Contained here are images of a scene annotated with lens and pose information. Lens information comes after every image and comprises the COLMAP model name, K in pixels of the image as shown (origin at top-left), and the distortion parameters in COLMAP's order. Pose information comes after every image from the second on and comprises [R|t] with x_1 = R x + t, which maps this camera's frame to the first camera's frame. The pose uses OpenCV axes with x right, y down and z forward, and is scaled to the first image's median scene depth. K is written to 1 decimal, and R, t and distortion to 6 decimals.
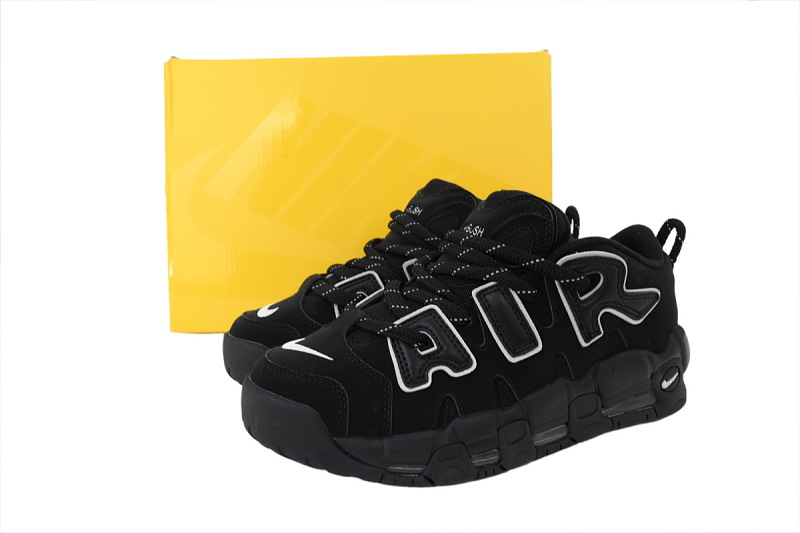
lens RADIAL K [[706.6, 0, 399.8], [0, 706.6, 266.3], [0, 0, 1]] dist [0.003091, -0.002157]
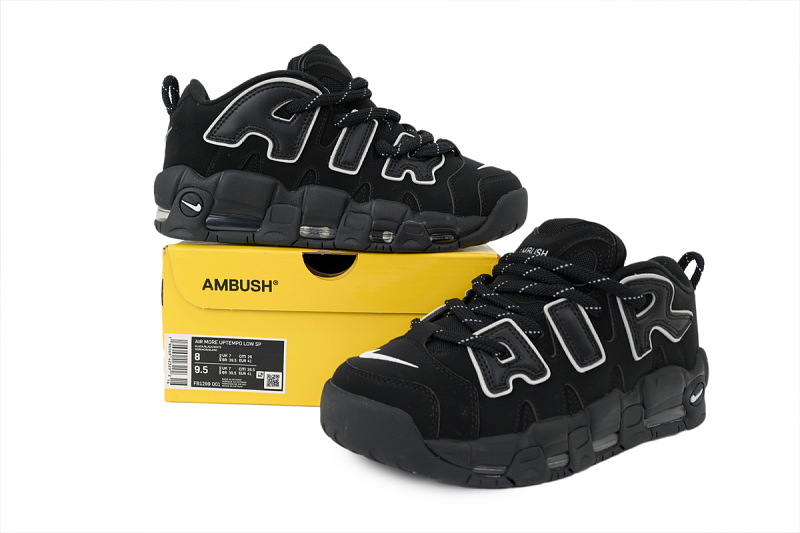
lens RADIAL K [[706.6, 0, 399.8], [0, 706.6, 266.3], [0, 0, 1]] dist [0.003091, -0.002157]
pose [[0.990551, 0.034816, 0.132653, -0.265201], [-0.025654, 0.997206, -0.070164, 0.055974], [-0.134725, 0.066098, 0.988676, -0.051756]]
